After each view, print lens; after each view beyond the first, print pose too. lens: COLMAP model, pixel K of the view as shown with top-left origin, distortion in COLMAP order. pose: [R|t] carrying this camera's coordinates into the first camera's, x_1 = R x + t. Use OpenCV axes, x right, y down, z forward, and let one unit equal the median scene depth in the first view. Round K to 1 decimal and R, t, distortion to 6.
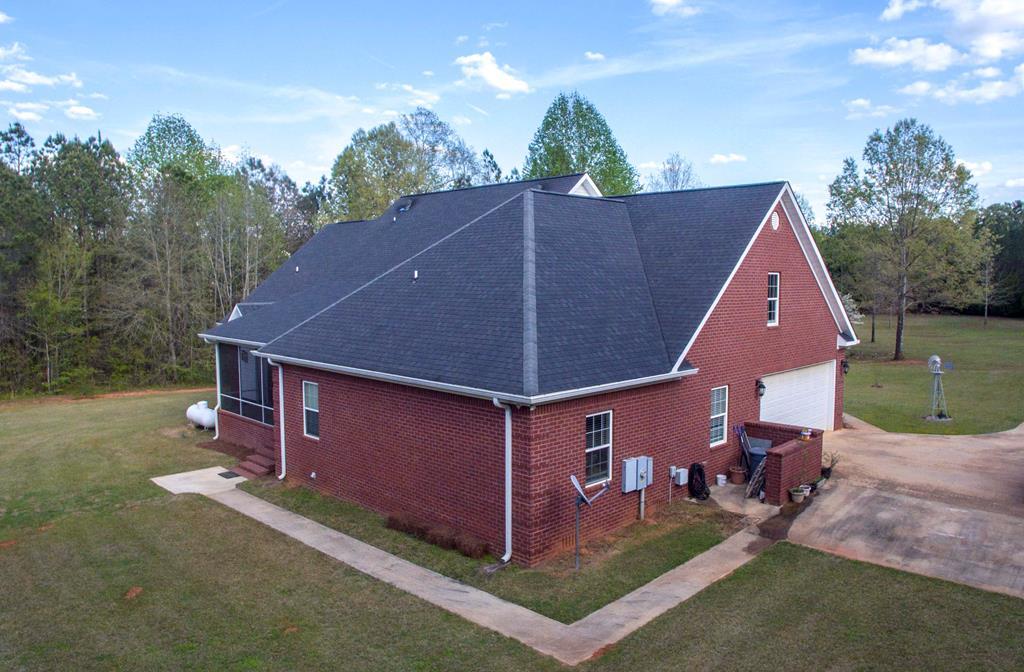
lens RADIAL K [[725.4, 0, 537.2], [0, 725.4, 337.1], [0, 0, 1]] dist [-0.090676, 0.002603]
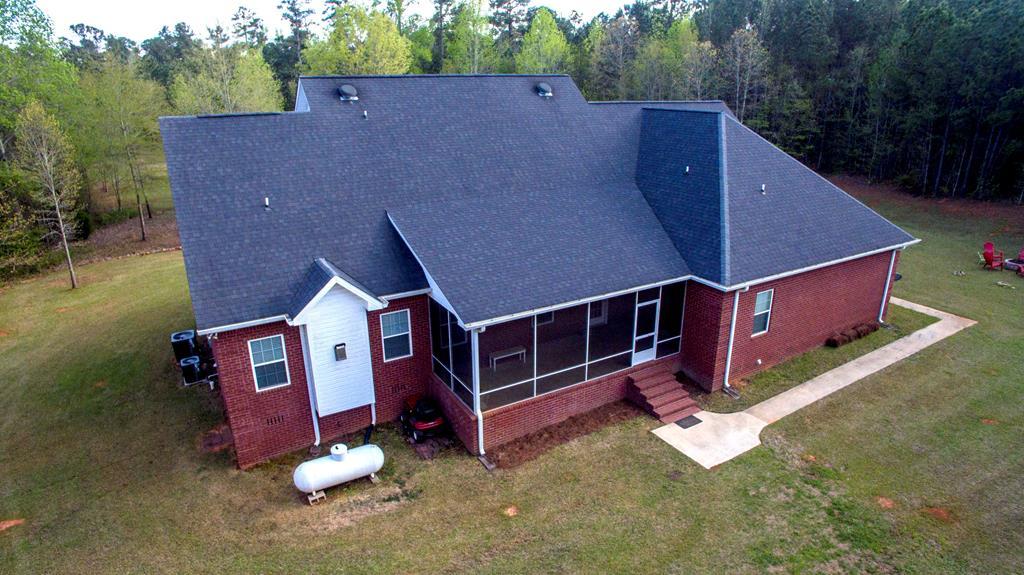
lens RADIAL K [[596.2, 0, 512.0], [0, 596.2, 287.5], [0, 0, 1]] dist [-0.131367, 0.098042]
pose [[0.274370, -0.310844, 0.909999, -1.332402], [0.086144, 0.950454, 0.298690, -0.272562], [-0.957758, -0.003560, 0.287553, 1.140292]]
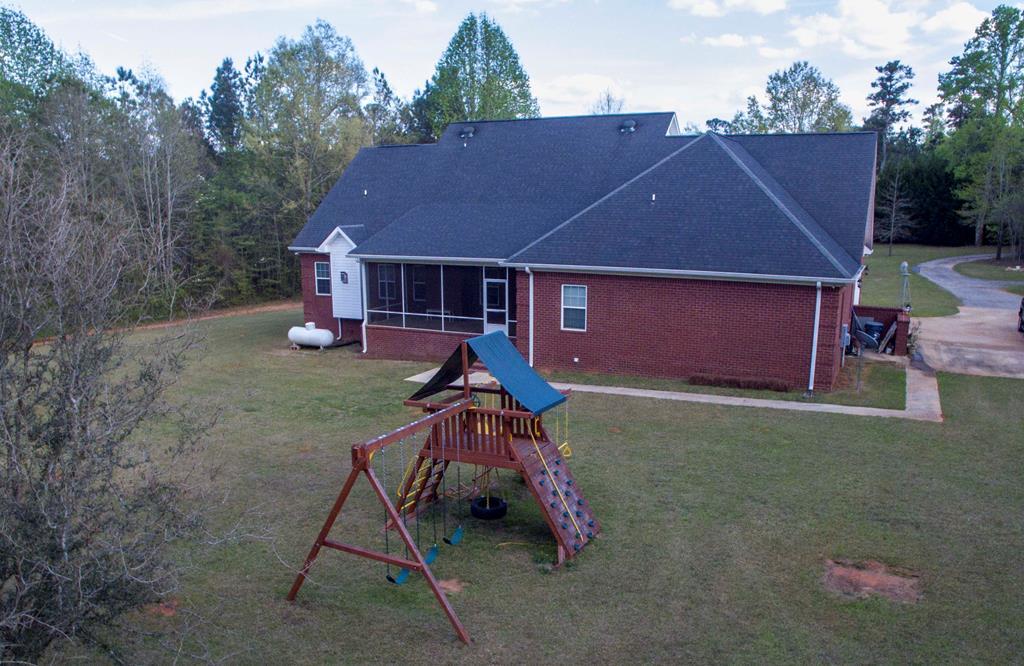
lens RADIAL K [[784.6, 0, 513.1], [0, 784.6, 384.8], [0, 0, 1]] dist [-0.125137, 0.087079]
pose [[0.956494, -0.066089, 0.284168, -0.821312], [0.023925, 0.988493, 0.149363, 0.029596], [-0.290769, -0.136066, 0.947069, -0.267356]]
